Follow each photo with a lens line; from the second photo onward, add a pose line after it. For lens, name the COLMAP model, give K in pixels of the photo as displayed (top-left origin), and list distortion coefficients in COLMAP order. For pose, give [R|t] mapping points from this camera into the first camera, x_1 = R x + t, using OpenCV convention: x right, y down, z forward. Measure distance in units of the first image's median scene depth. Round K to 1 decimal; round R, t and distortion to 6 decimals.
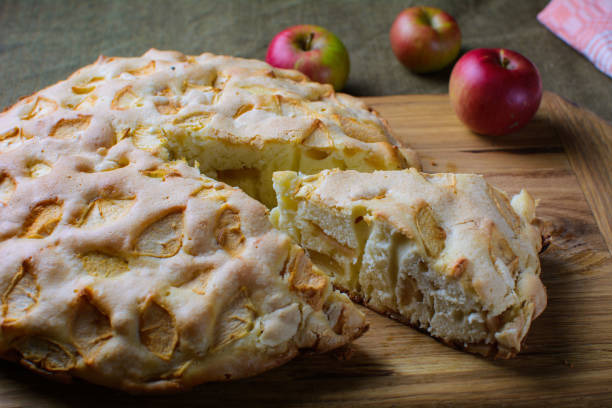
lens RADIAL K [[946.3, 0, 306.0], [0, 946.3, 204.0], [0, 0, 1]] dist [-0.198126, 0.024274]
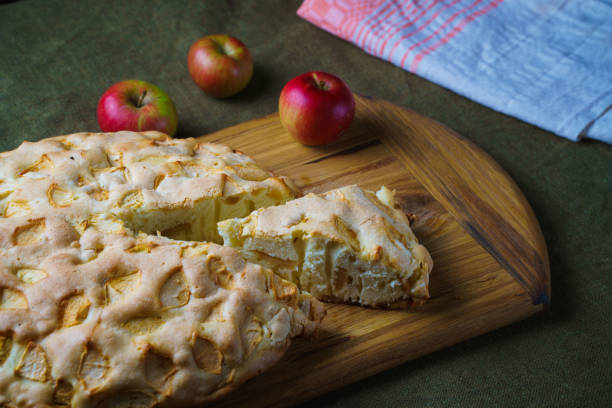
lens RADIAL K [[1554.4, 0, 309.2], [0, 1554.4, 204.2], [0, 0, 1]] dist [1.660794, 6.775287]
pose [[0.895678, -0.263302, 0.358376, -0.744651], [0.250961, 0.964564, 0.081456, -0.219065], [-0.367124, 0.016980, 0.930017, -1.168688]]
